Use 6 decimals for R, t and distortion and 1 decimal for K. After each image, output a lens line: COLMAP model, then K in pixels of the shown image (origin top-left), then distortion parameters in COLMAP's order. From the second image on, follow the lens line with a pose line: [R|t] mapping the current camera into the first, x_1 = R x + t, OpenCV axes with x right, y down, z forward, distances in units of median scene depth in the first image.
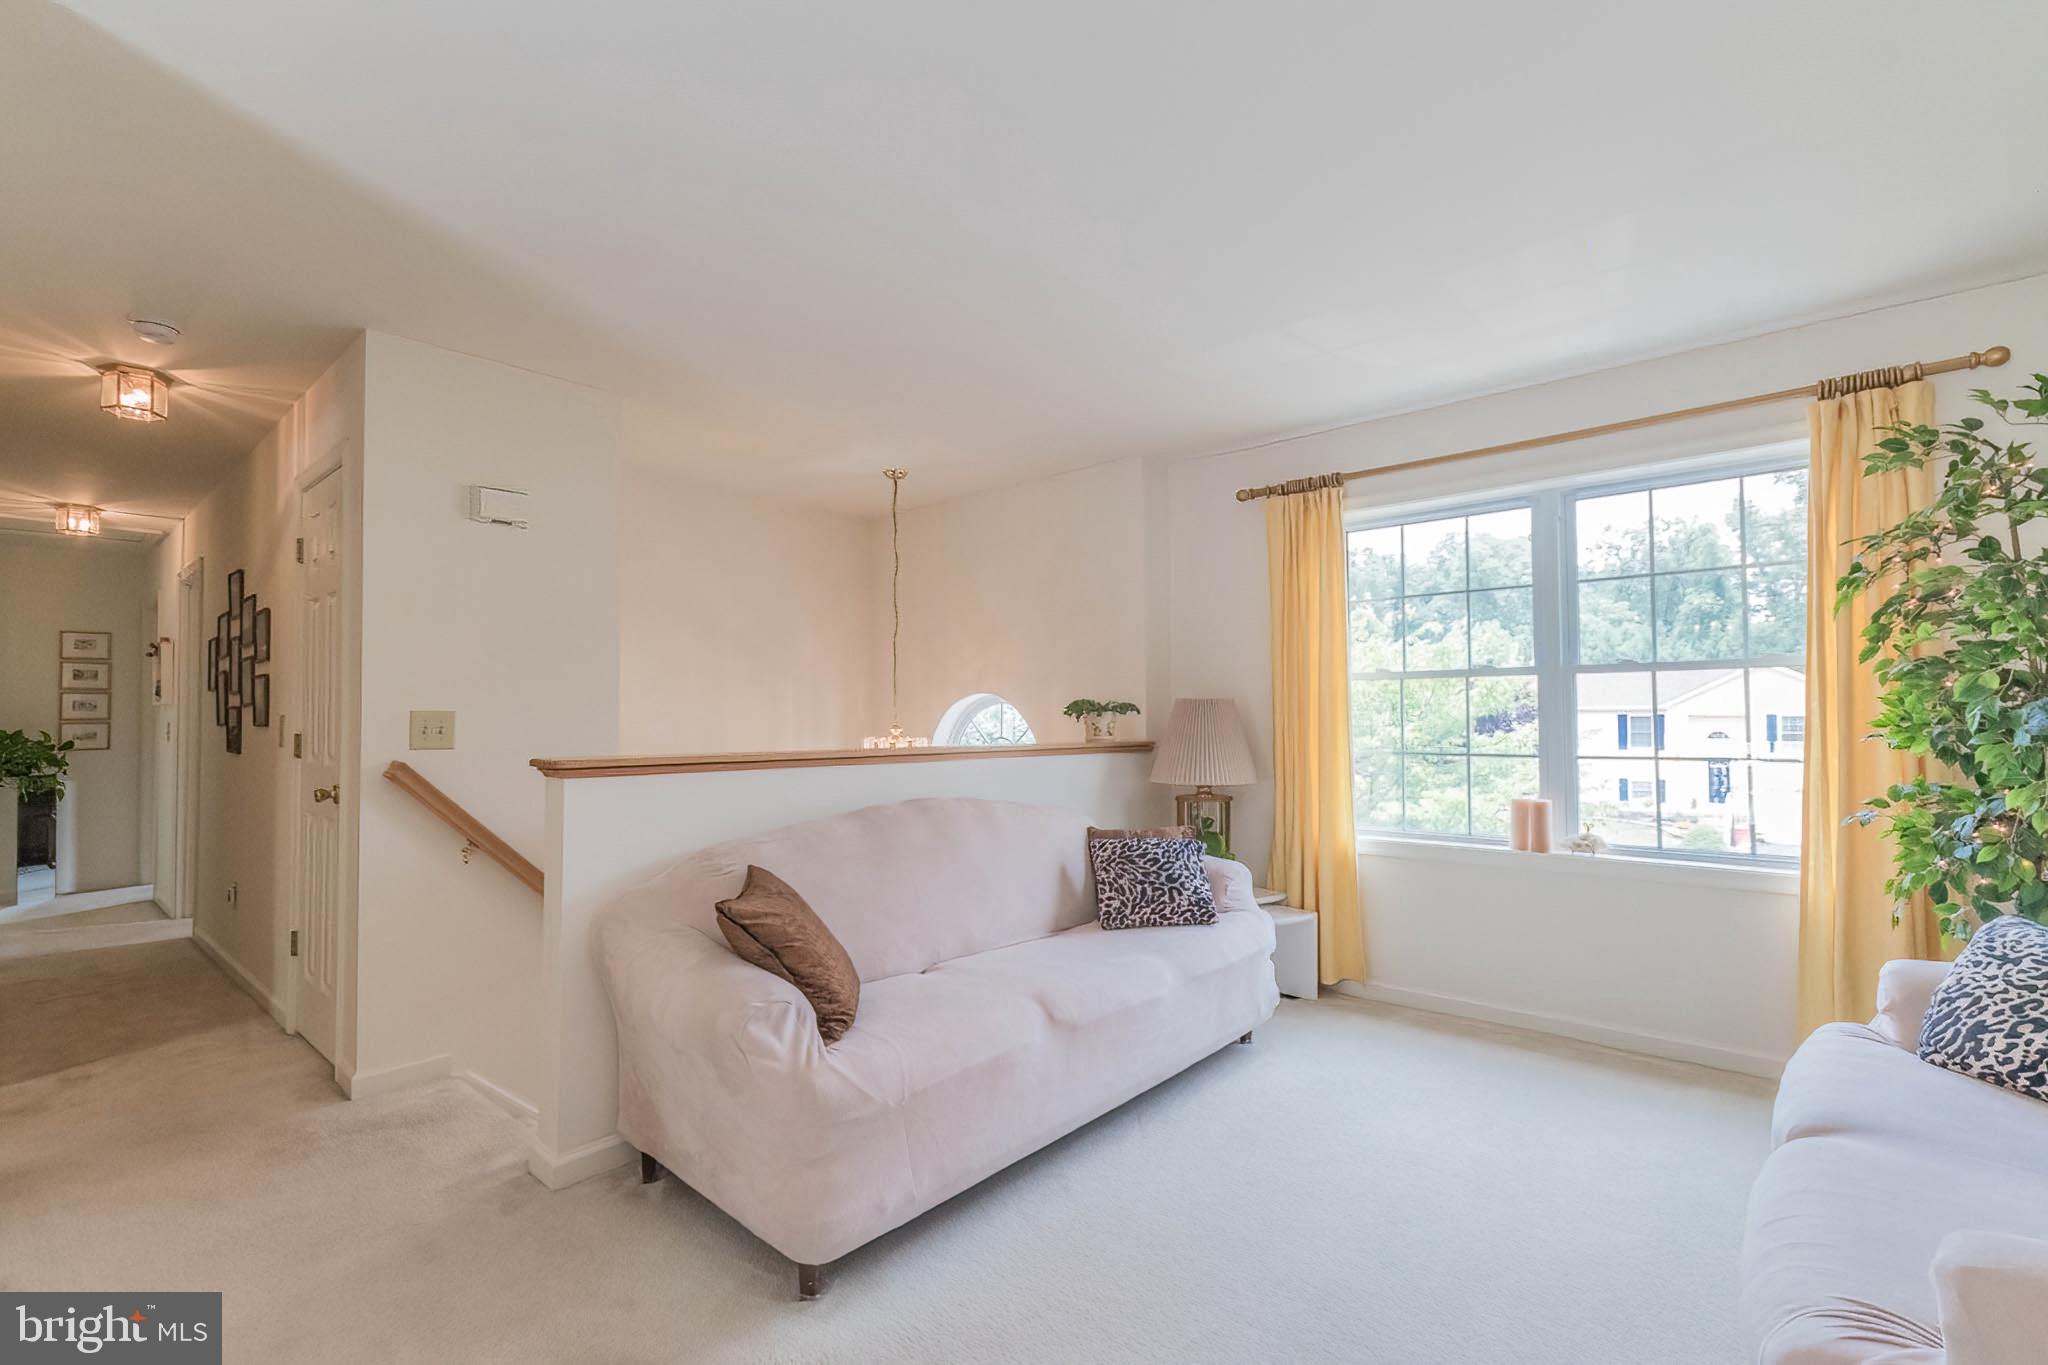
lens RADIAL K [[916.6, 0, 1024.9], [0, 916.6, 694.9], [0, 0, 1]] dist [0.001335, 0.000435]
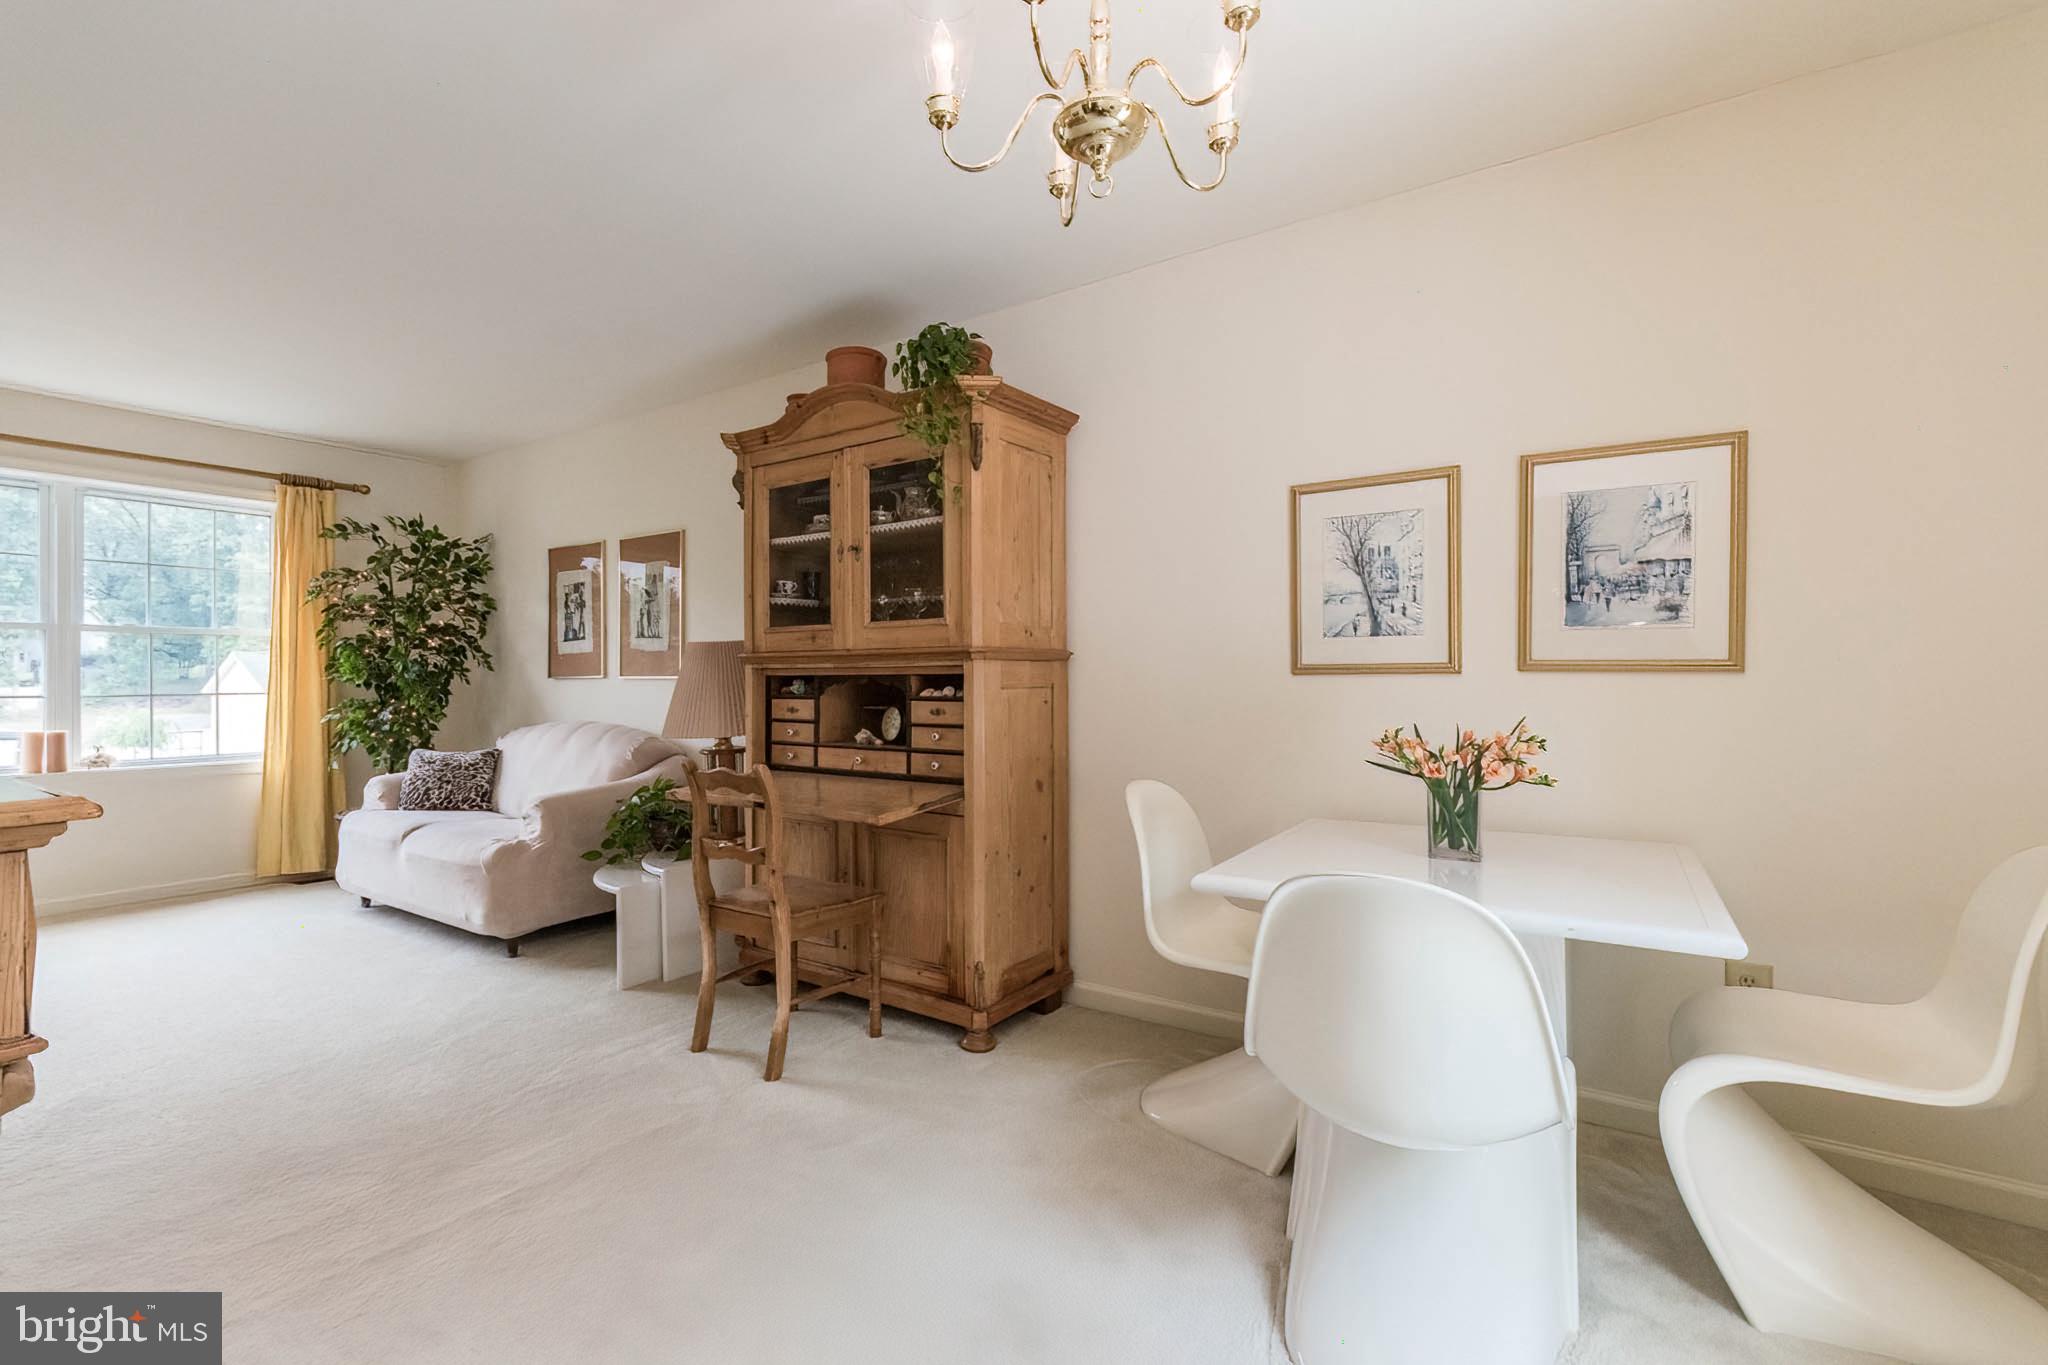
lens RADIAL K [[872.0, 0, 998.2], [0, 872.0, 677.9], [0, 0, 1]] dist [-0.000383, -0.000251]
pose [[-0.120882, 0.006586, 0.992645, -0.861275], [-0.023431, 0.999680, -0.009486, 0.026828], [-0.992390, -0.024406, -0.120689, -0.138575]]
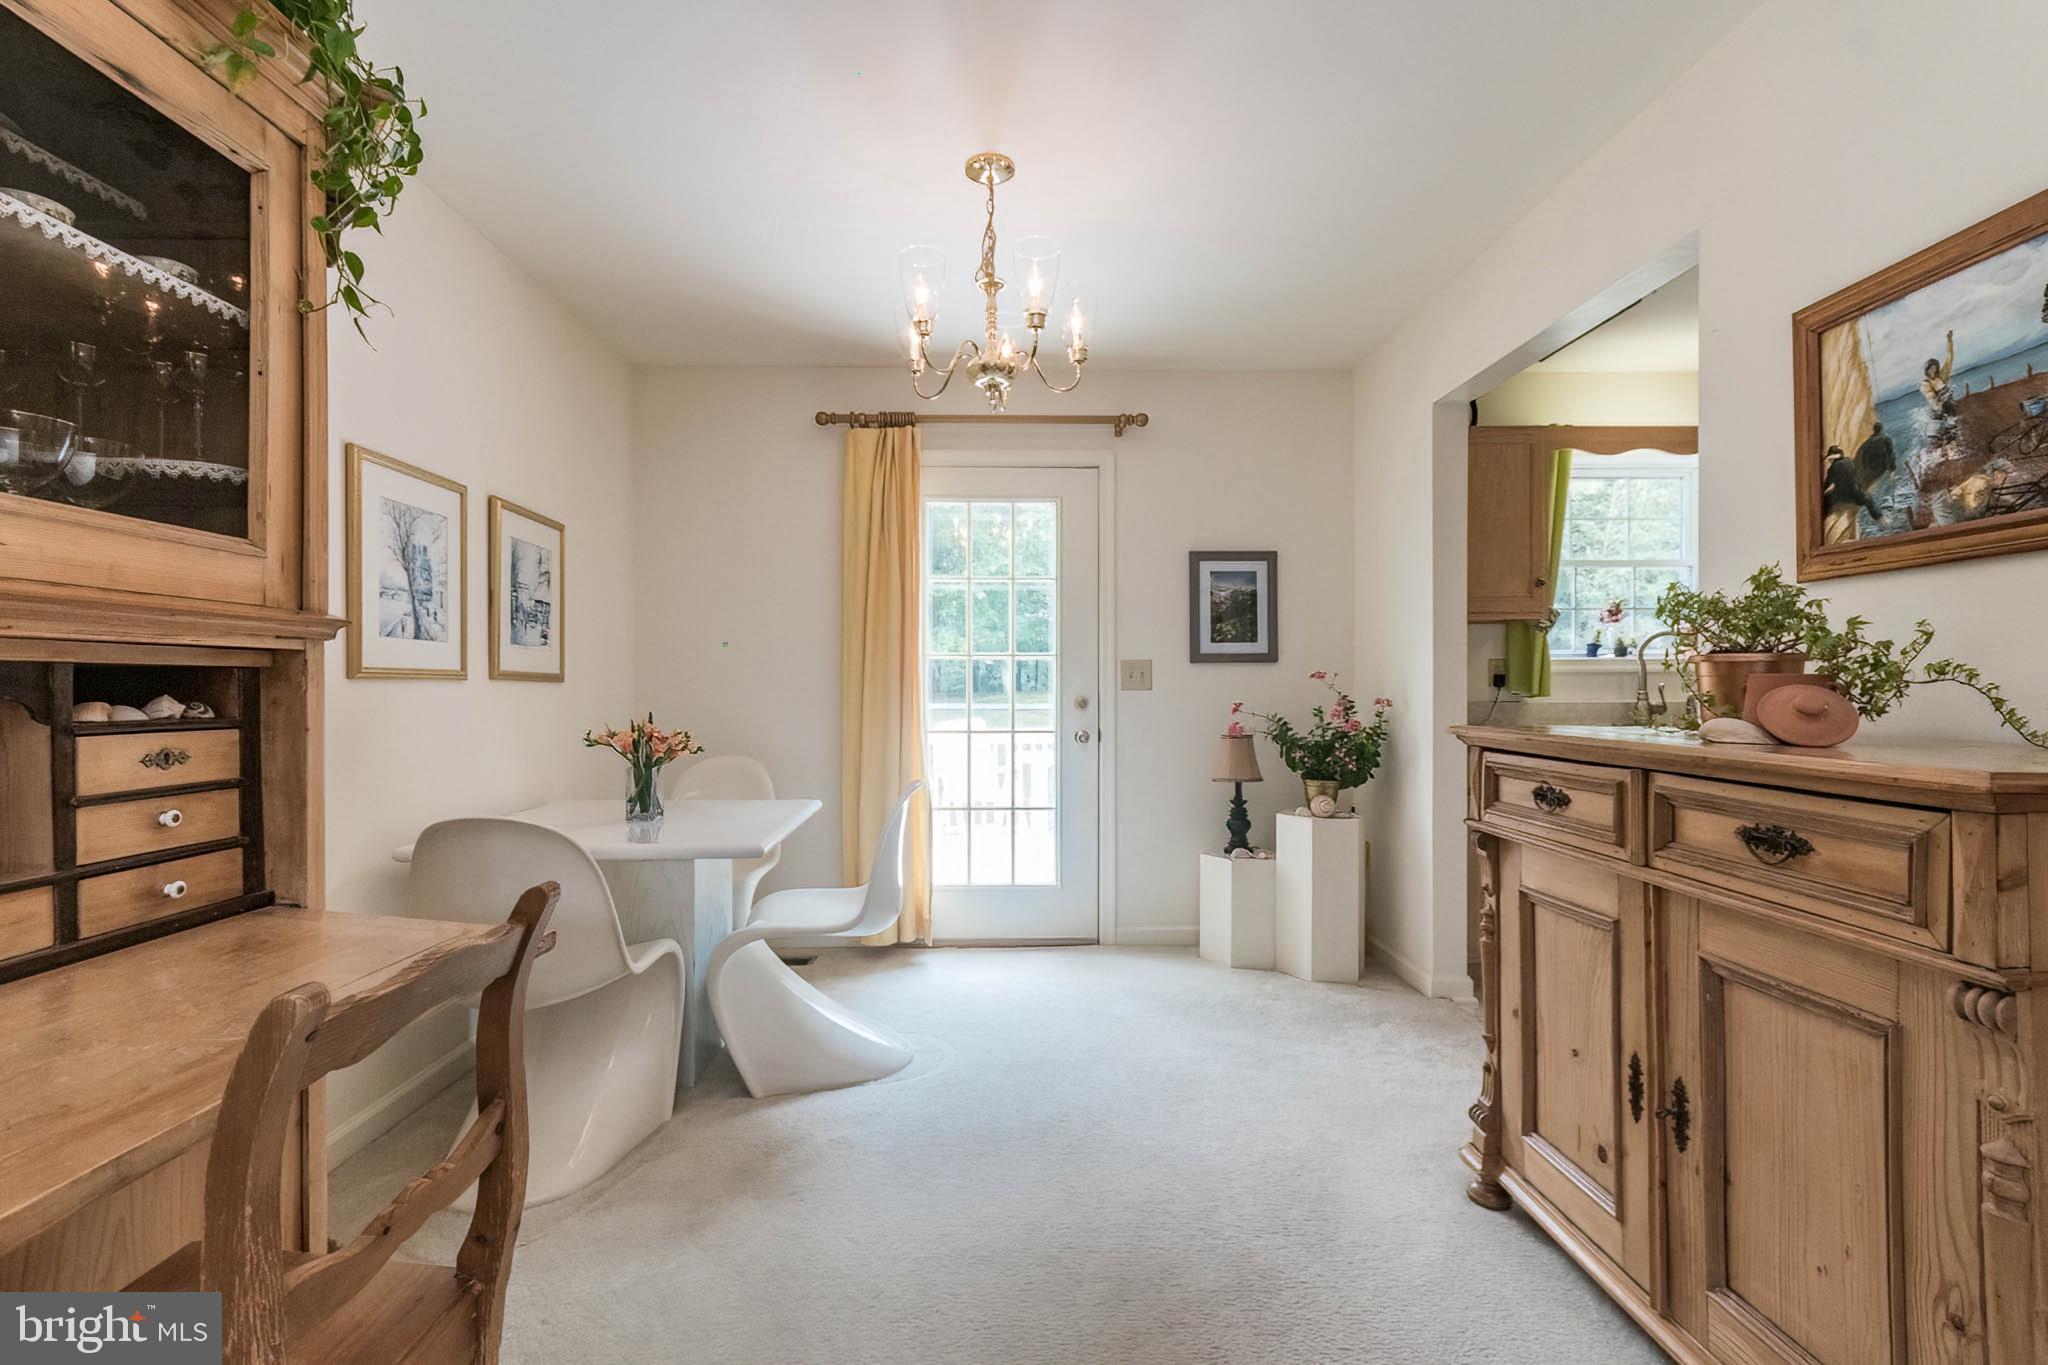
lens RADIAL K [[872.0, 0, 998.2], [0, 872.0, 677.9], [0, 0, 1]] dist [-0.000383, -0.000251]
pose [[-0.751714, -0.002669, -0.659483, -0.011134], [0.022716, 0.999294, -0.029937, 0.039770], [0.659097, -0.037485, -0.751123, 0.304150]]
